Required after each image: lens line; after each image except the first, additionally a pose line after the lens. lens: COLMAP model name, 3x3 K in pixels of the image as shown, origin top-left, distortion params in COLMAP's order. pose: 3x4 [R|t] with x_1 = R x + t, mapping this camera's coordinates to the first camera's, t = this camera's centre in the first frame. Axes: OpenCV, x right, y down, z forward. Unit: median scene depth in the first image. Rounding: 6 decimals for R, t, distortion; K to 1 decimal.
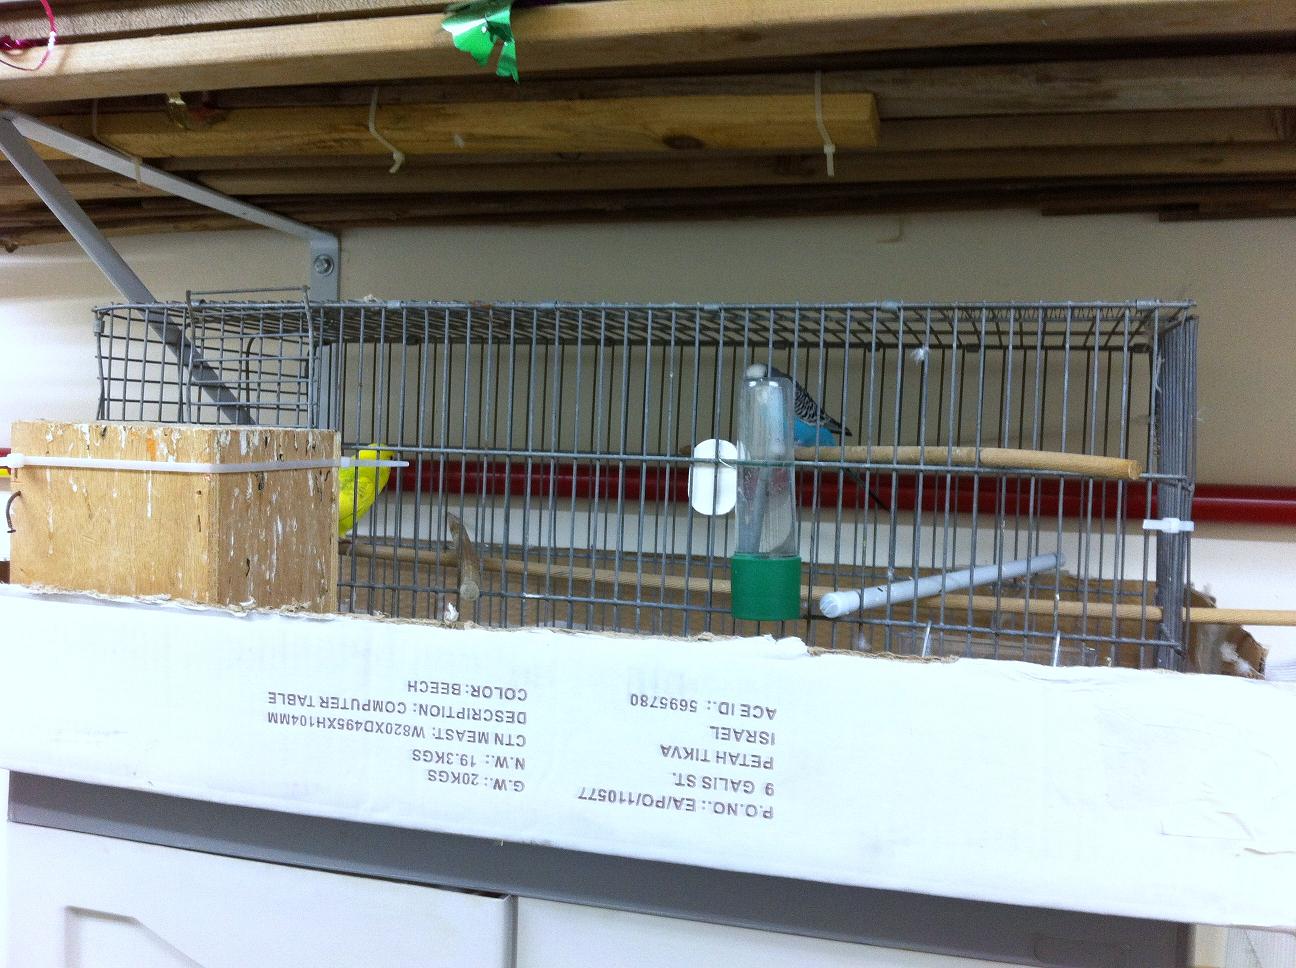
lens RADIAL K [[1264.0, 0, 648.0], [0, 1264.0, 484.0], [0, 0, 1]] dist [0.059470, -0.266490]
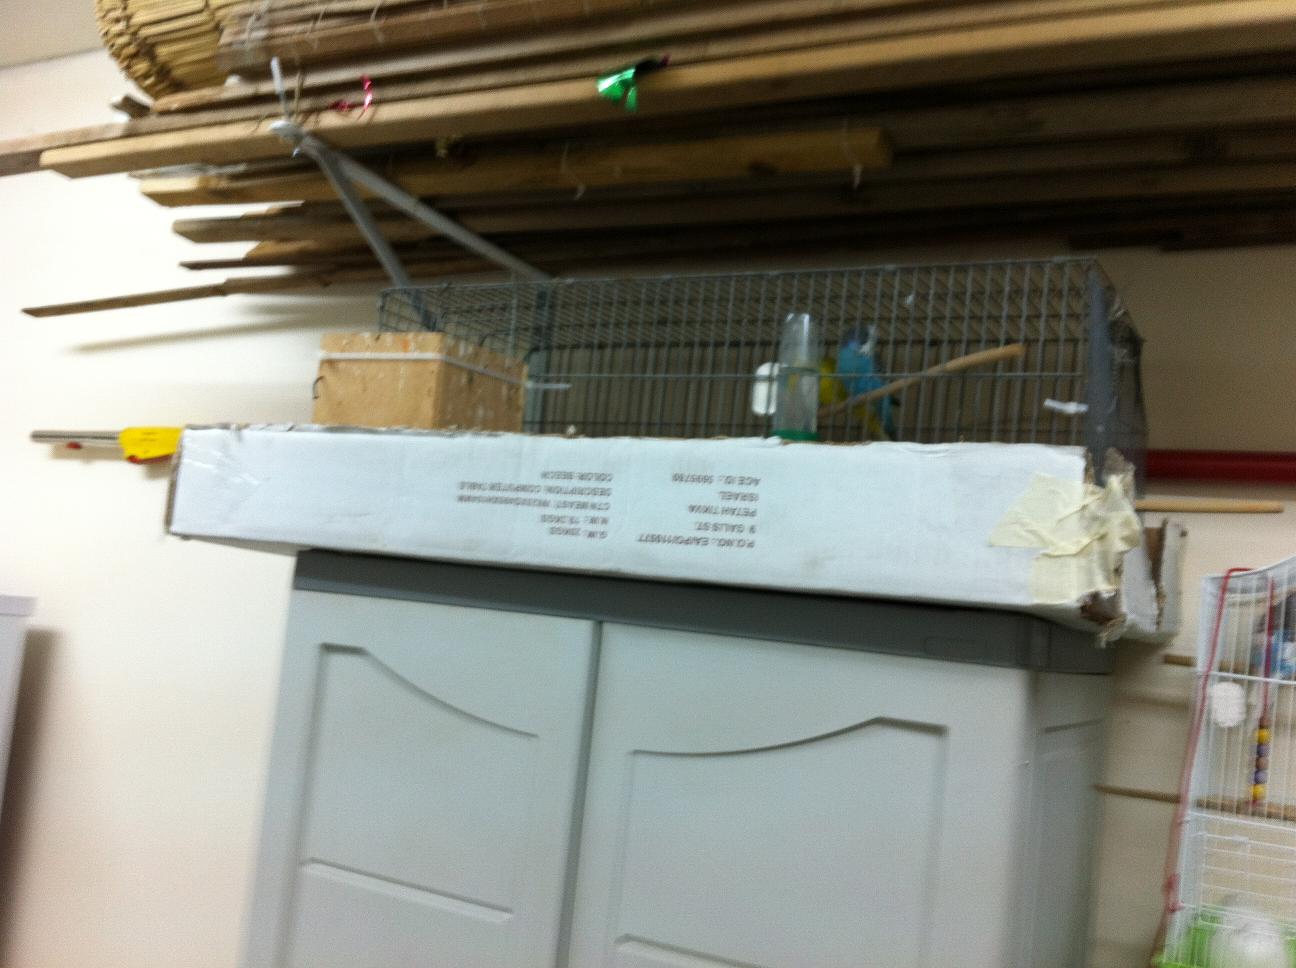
lens RADIAL K [[1243.1, 0, 648.0], [0, 1243.1, 484.0], [0, 0, 1]] dist [0.007249, 0.002468]
pose [[0.979265, 0.041418, -0.198306, 0.243801], [-0.066726, 0.990199, -0.122695, 0.343448], [0.191280, 0.133384, 0.972430, -0.478400]]
